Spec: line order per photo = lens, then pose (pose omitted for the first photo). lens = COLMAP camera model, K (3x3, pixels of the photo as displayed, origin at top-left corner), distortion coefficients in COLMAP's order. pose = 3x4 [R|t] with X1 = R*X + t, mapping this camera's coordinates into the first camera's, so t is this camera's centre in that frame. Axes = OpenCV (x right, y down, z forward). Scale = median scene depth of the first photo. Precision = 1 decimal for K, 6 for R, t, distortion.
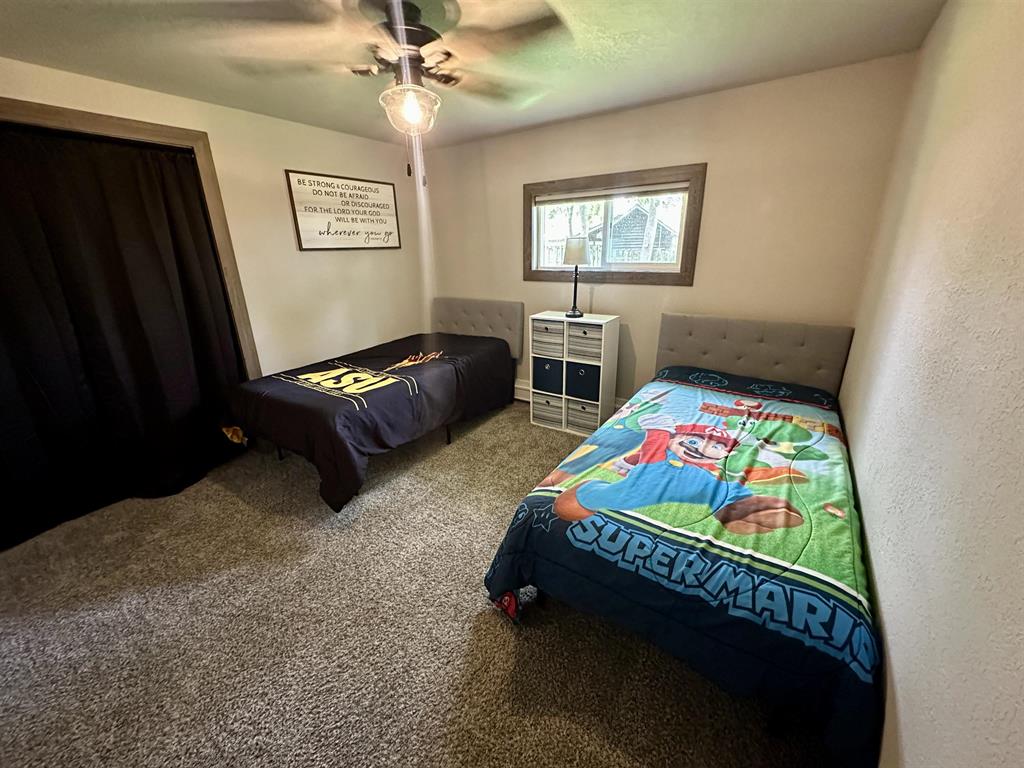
lens RADIAL K [[415.1, 0, 506.6], [0, 415.1, 389.1], [0, 0, 1]] dist [-0.003522, 0.000326]
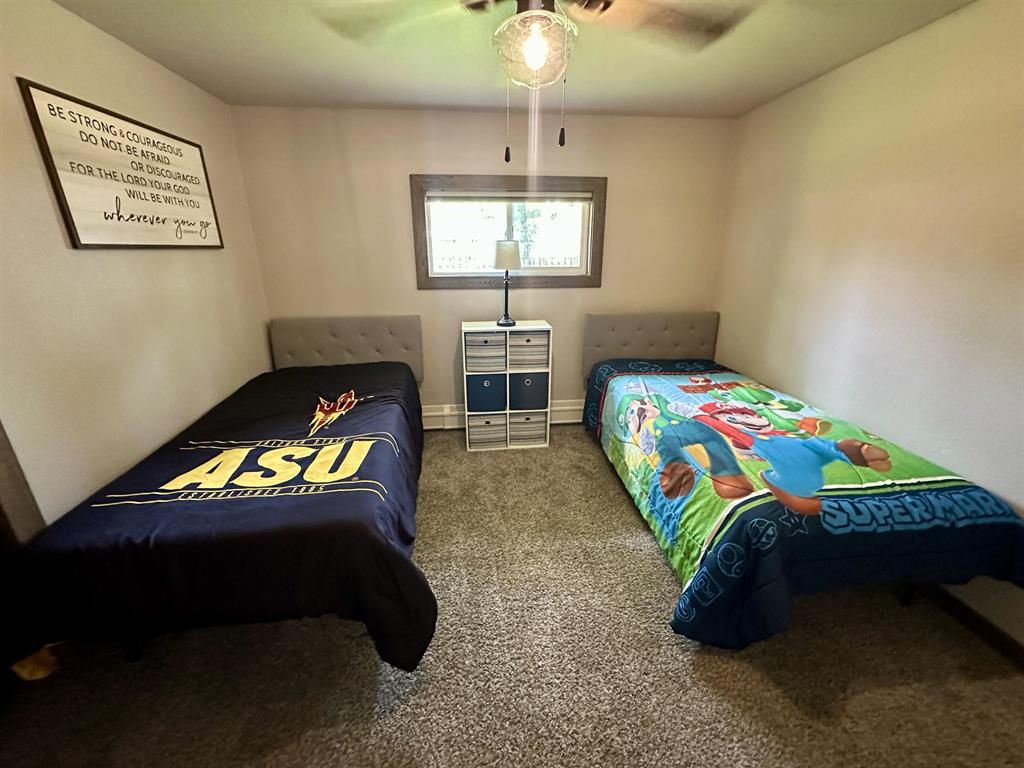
lens RADIAL K [[415.1, 0, 514.9], [0, 415.1, 387.2], [0, 0, 1]] dist [-0.003522, 0.000326]
pose [[0.752452, -0.190443, 0.630513, -0.471449], [0.201383, 0.977964, 0.055060, -0.093496], [-0.627105, 0.085545, 0.774223, 0.305188]]
